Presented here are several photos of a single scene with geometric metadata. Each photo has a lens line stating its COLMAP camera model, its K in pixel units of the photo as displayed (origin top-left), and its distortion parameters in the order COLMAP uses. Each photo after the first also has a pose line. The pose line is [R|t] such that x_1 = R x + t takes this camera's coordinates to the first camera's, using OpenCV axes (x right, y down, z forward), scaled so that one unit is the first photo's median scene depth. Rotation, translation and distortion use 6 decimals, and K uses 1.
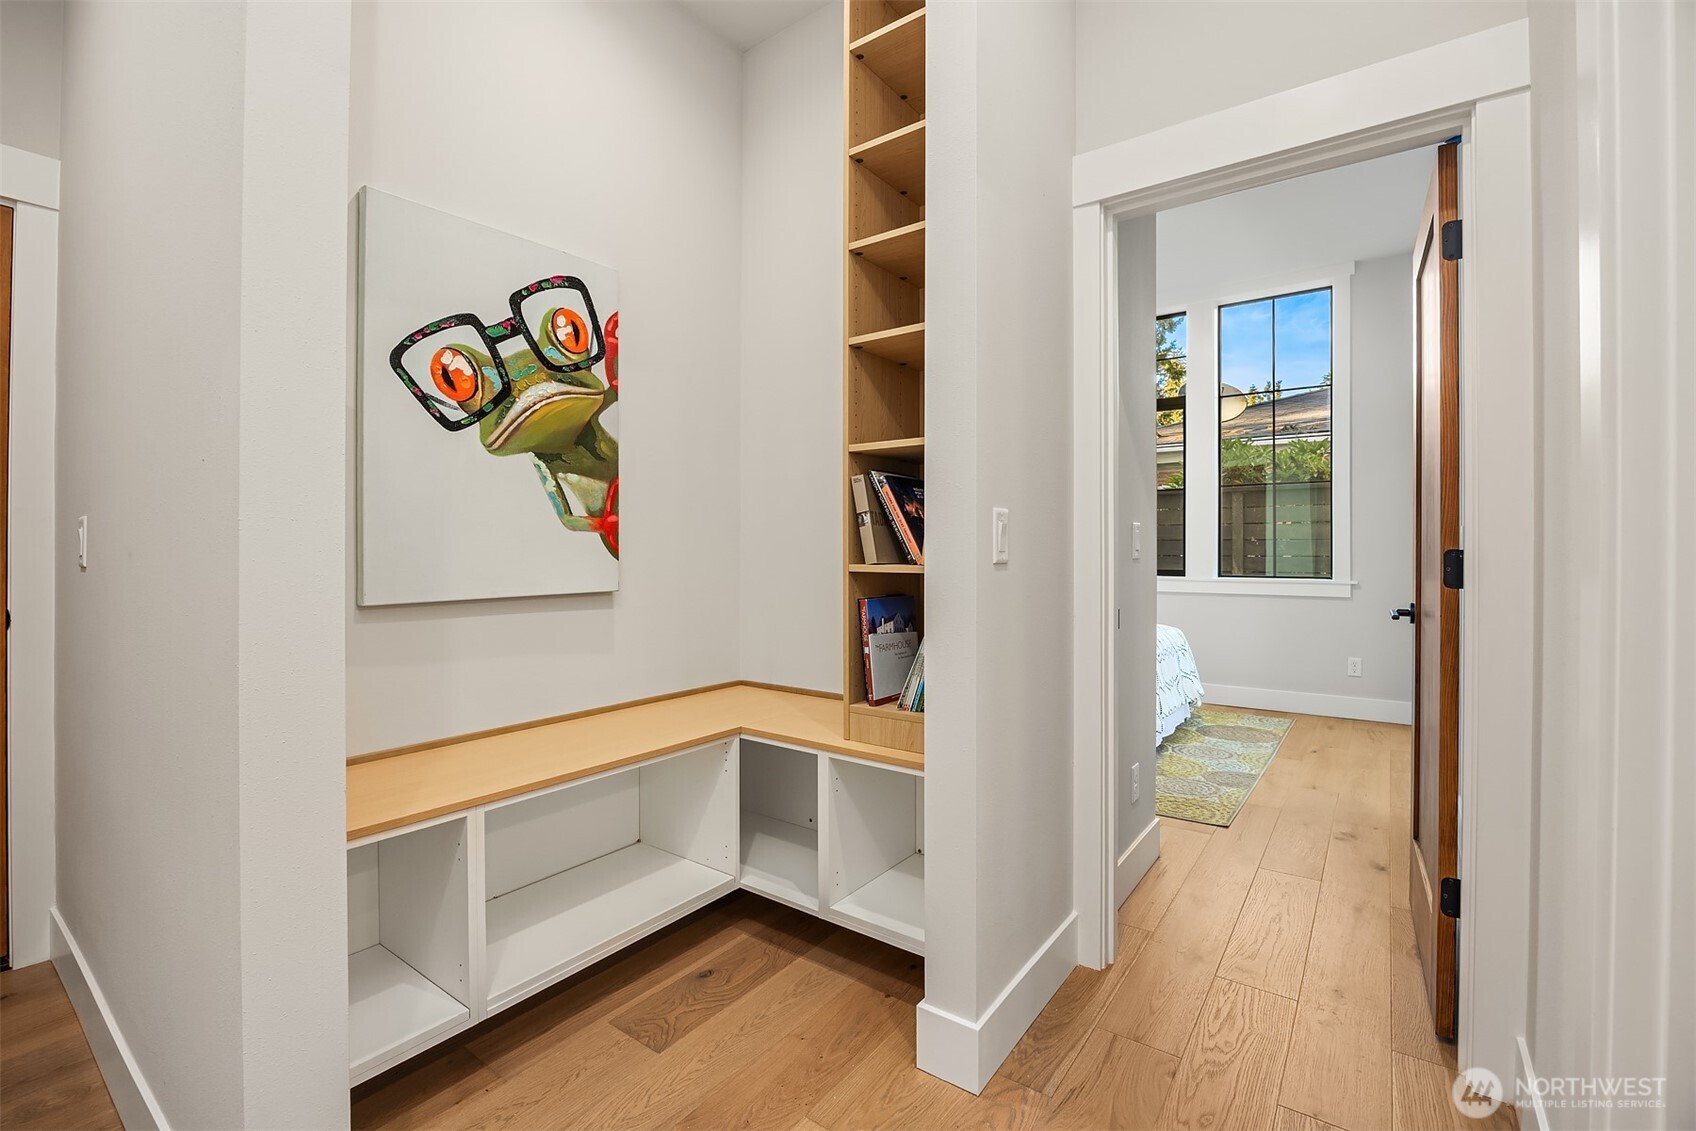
lens RADIAL K [[755.6, 0, 841.3], [0, 755.6, 552.6], [0, 0, 1]] dist [-0.002491, -0.000364]
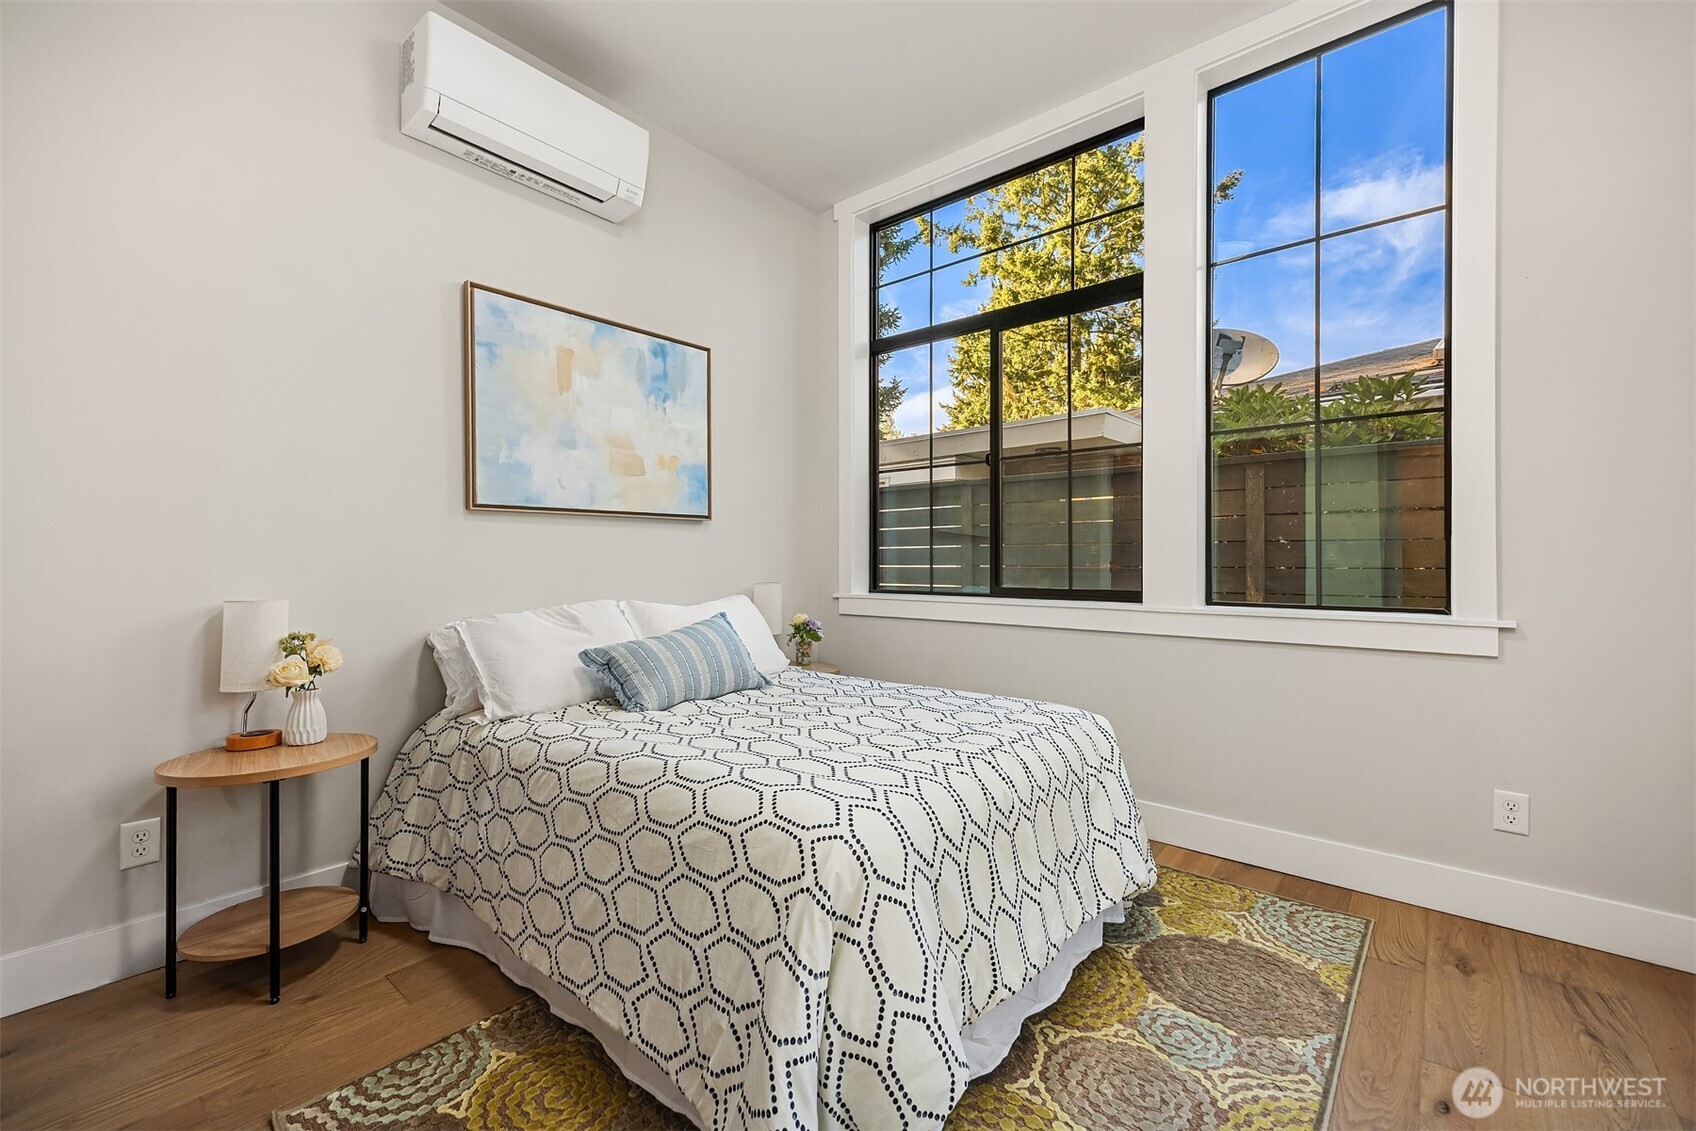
lens RADIAL K [[690.3, 0, 853.9], [0, 690.3, 556.1], [0, 0, 1]] dist [0.011258, 0.000228]
pose [[0.997482, 0.003345, -0.070841, 0.280866], [-0.004667, 0.999818, -0.018504, 0.008251], [0.070767, 0.018788, 0.997316, 0.488442]]
